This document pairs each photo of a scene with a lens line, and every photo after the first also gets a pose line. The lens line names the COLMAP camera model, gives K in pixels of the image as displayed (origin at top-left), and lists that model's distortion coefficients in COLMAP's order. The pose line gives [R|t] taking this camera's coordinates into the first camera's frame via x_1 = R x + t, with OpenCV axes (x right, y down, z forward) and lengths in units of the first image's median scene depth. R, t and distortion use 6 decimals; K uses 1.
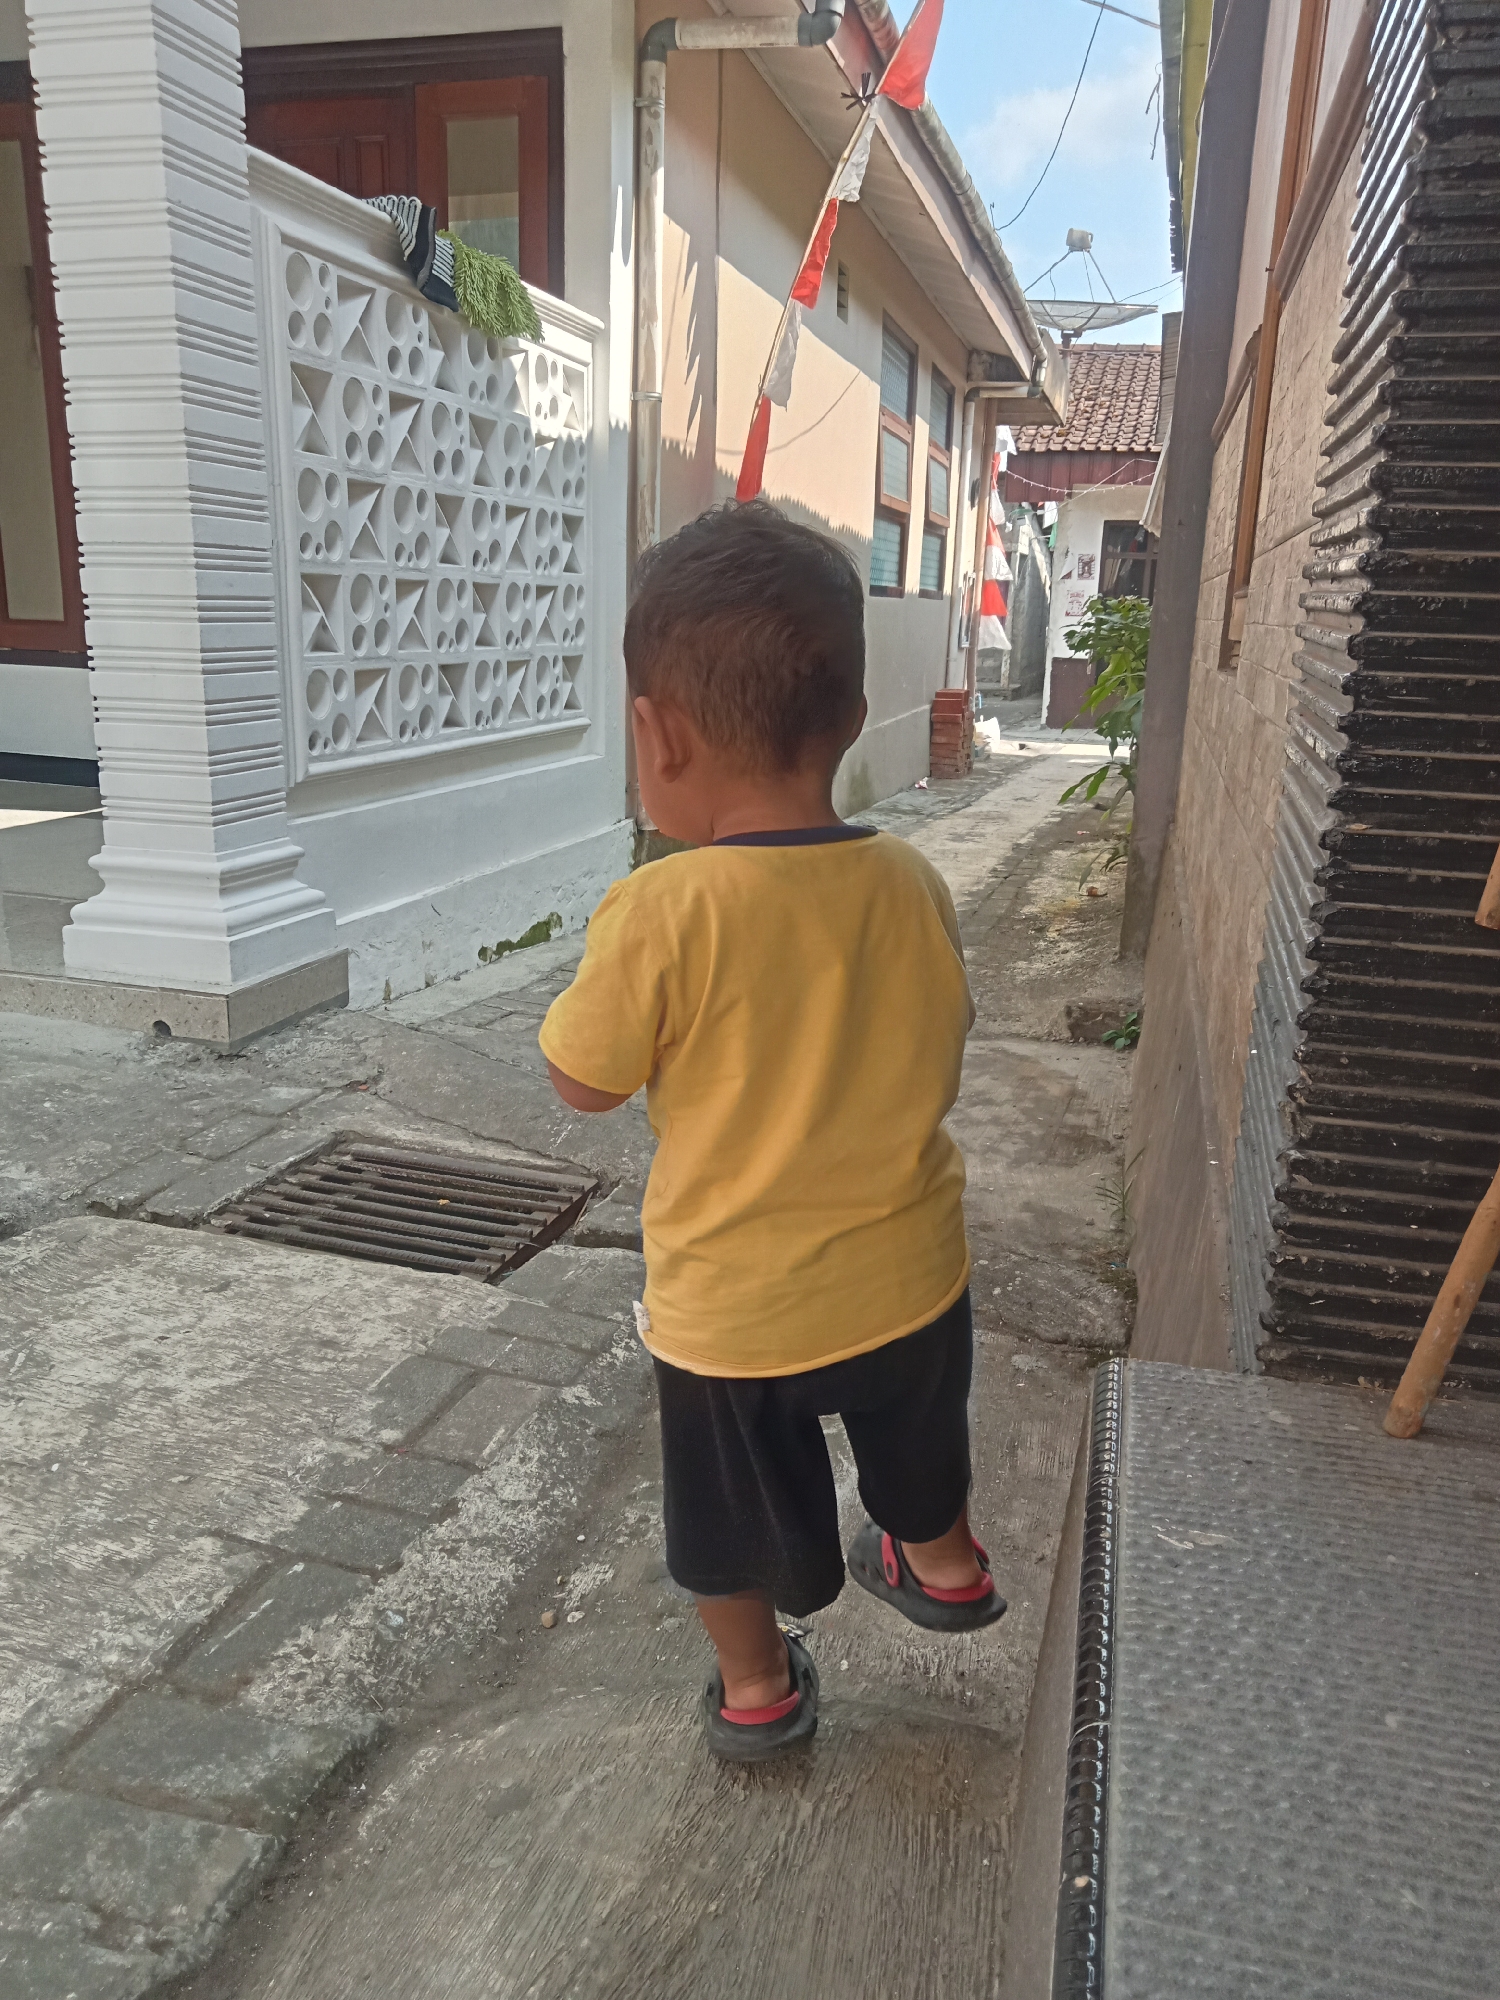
lens RADIAL K [[1497.3, 0, 745.4], [0, 1497.3, 1017.1], [0, 0, 1]] dist [0.039051, -0.042309]
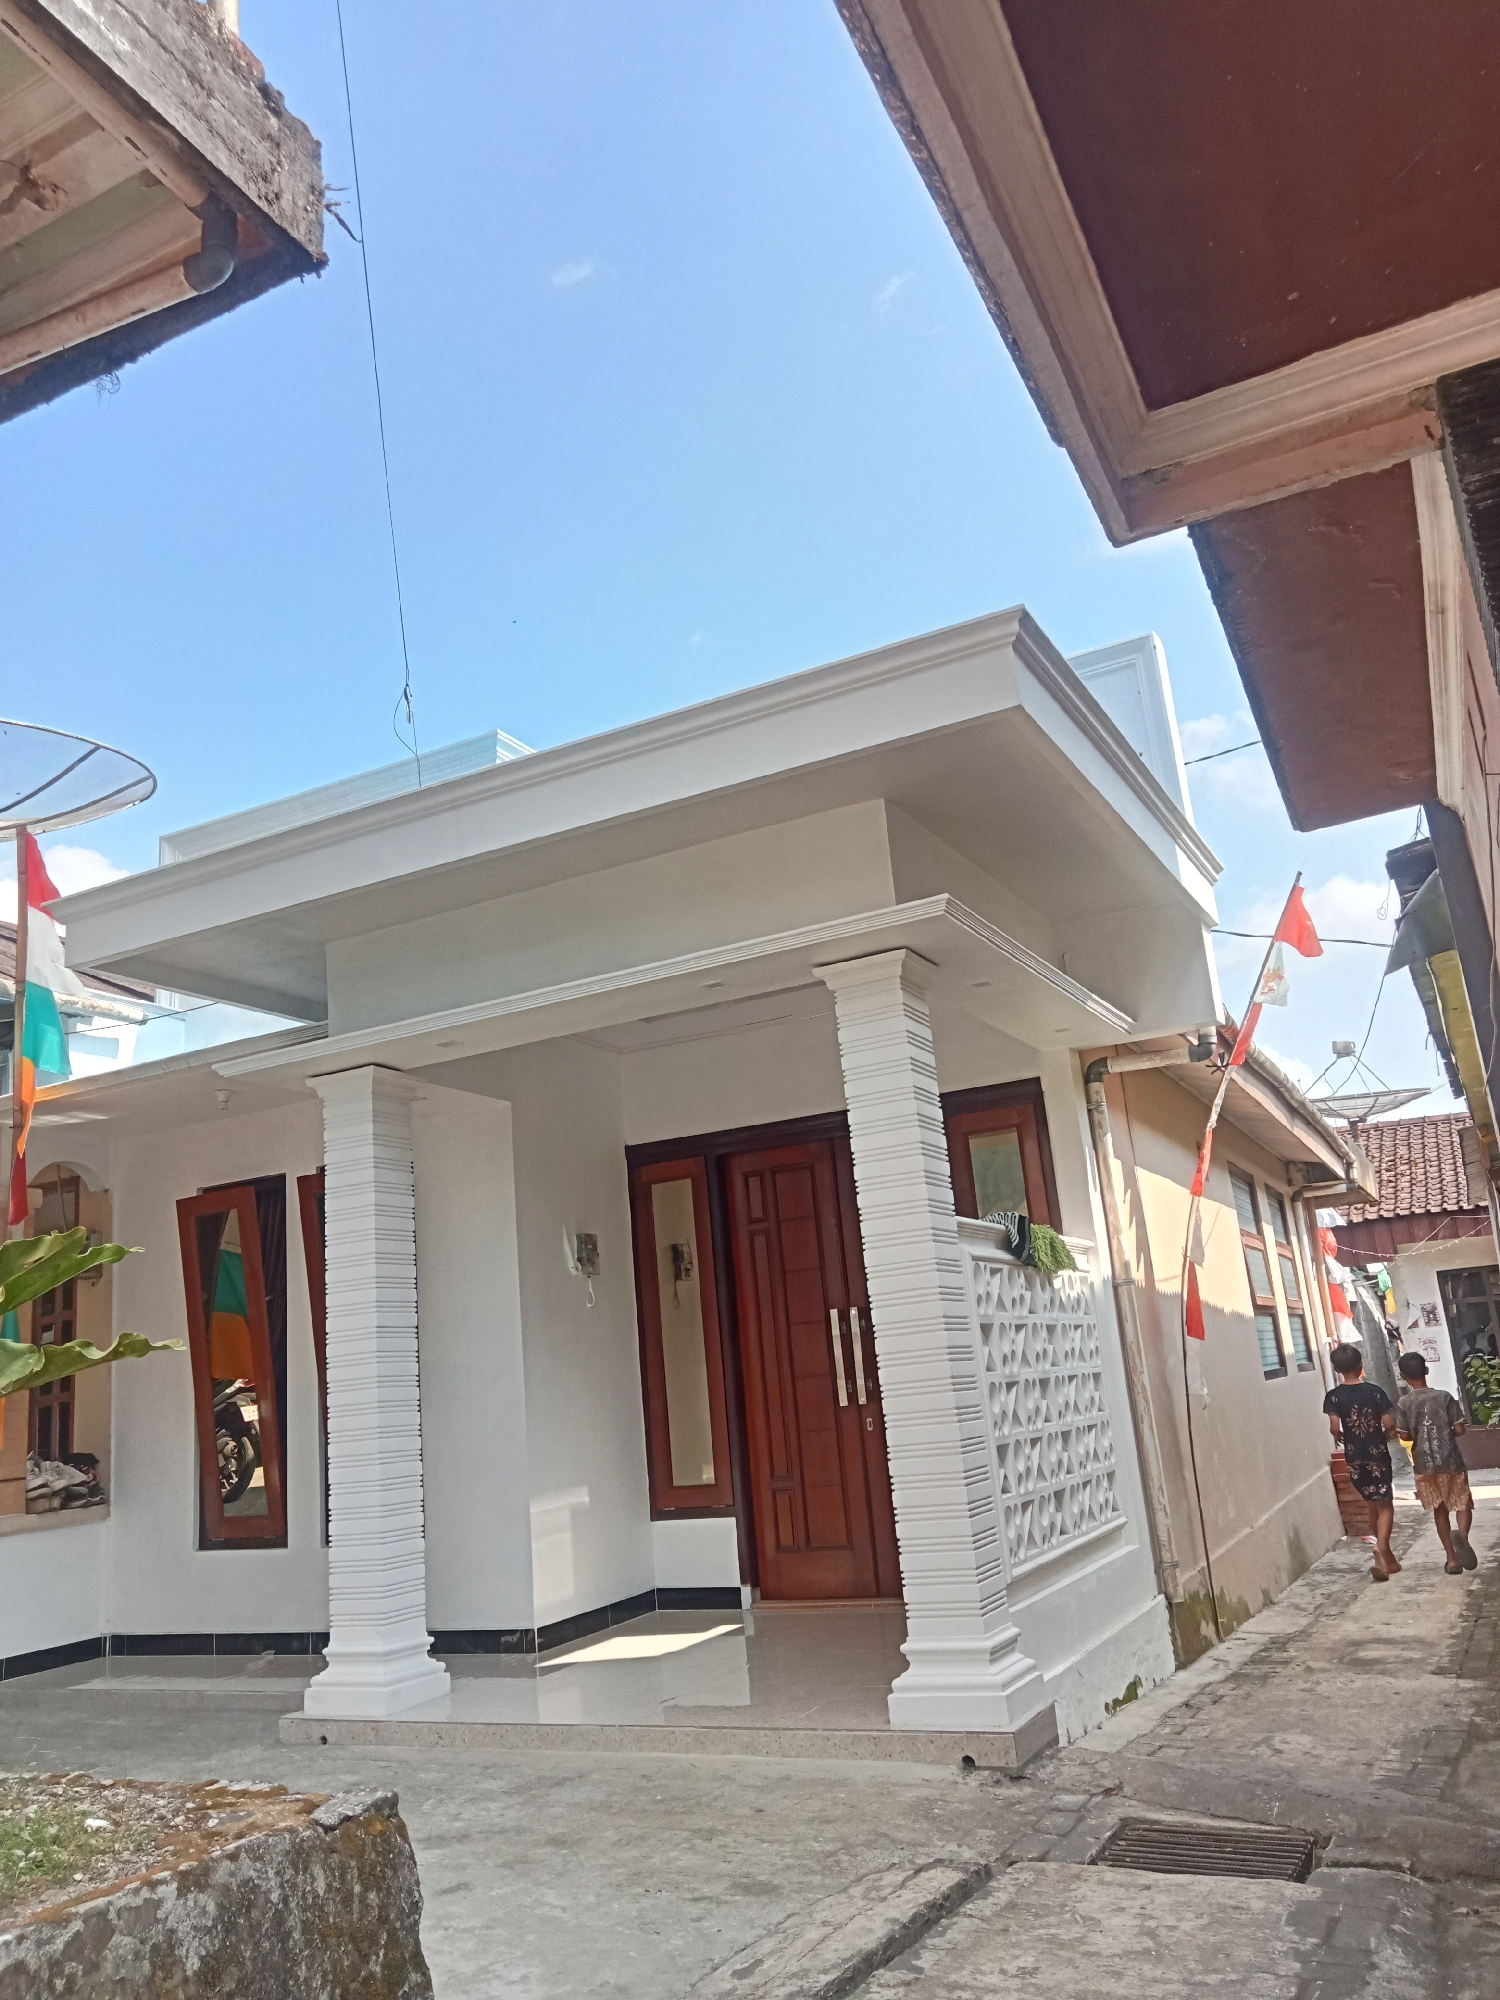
lens RADIAL K [[1497.3, 0, 745.4], [0, 1497.3, 1017.1], [0, 0, 1]] dist [0.039051, -0.042309]
pose [[0.973846, -0.159324, -0.161989, -0.128034], [0.059748, 0.867426, -0.493966, 0.050609], [0.219214, 0.471368, 0.854258, -0.379992]]
